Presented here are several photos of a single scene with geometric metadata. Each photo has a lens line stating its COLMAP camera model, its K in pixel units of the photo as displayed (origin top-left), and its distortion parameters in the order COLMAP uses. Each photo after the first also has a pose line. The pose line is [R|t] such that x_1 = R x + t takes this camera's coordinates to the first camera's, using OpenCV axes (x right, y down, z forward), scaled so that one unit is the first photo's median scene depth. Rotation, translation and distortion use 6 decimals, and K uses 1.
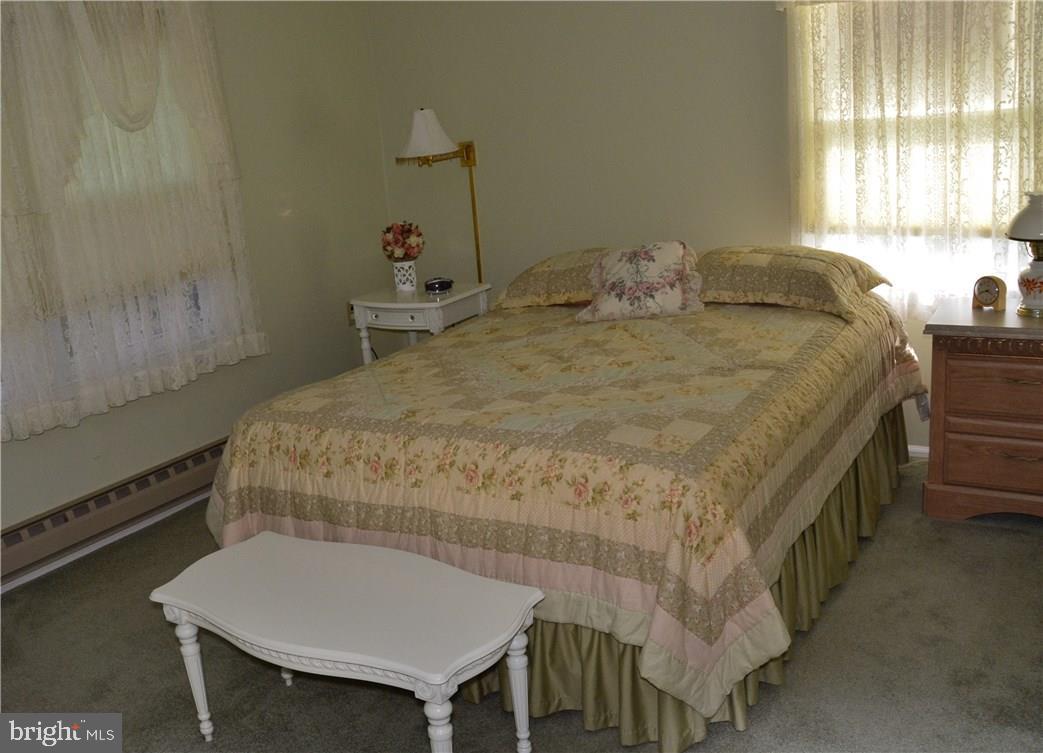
lens RADIAL K [[1016.0, 0, 576.9], [0, 1016.0, 376.2], [0, 0, 1]] dist [-0.128103, -0.011023]
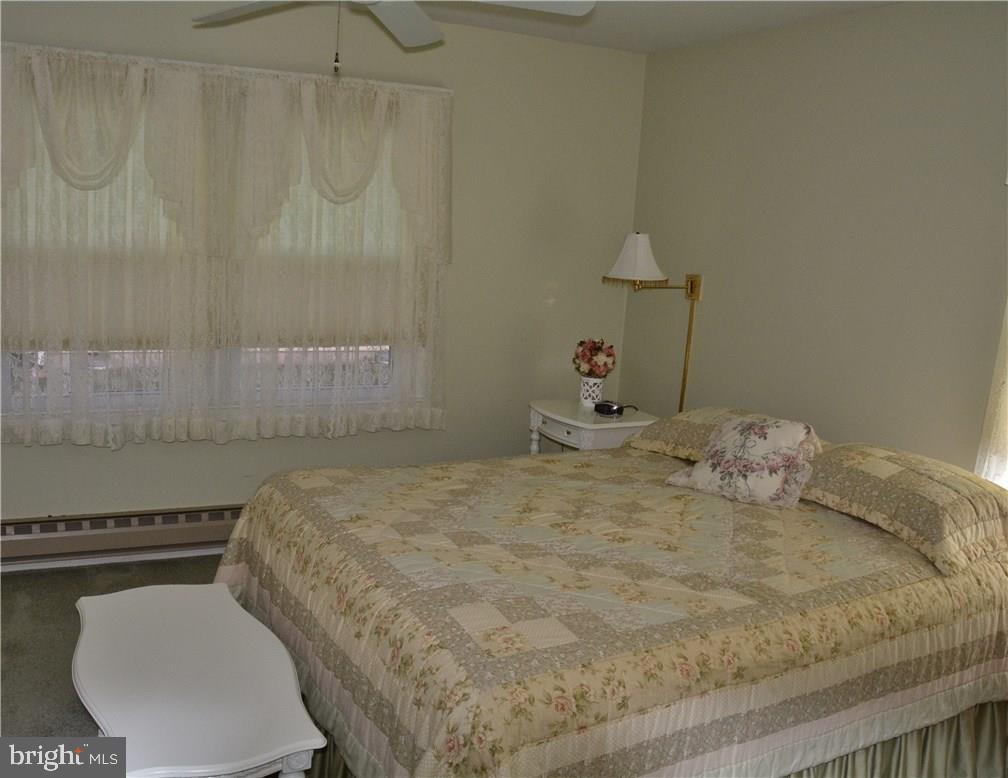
lens RADIAL K [[943.9, 0, 536.7], [0, 943.9, 393.5], [0, 0, 1]] dist [-0.107237, 0.008843]
pose [[0.852081, 0.236092, -0.467138, 0.293421], [-0.275706, 0.961089, -0.017167, -0.086618], [0.444908, 0.143420, 0.884018, 0.188338]]
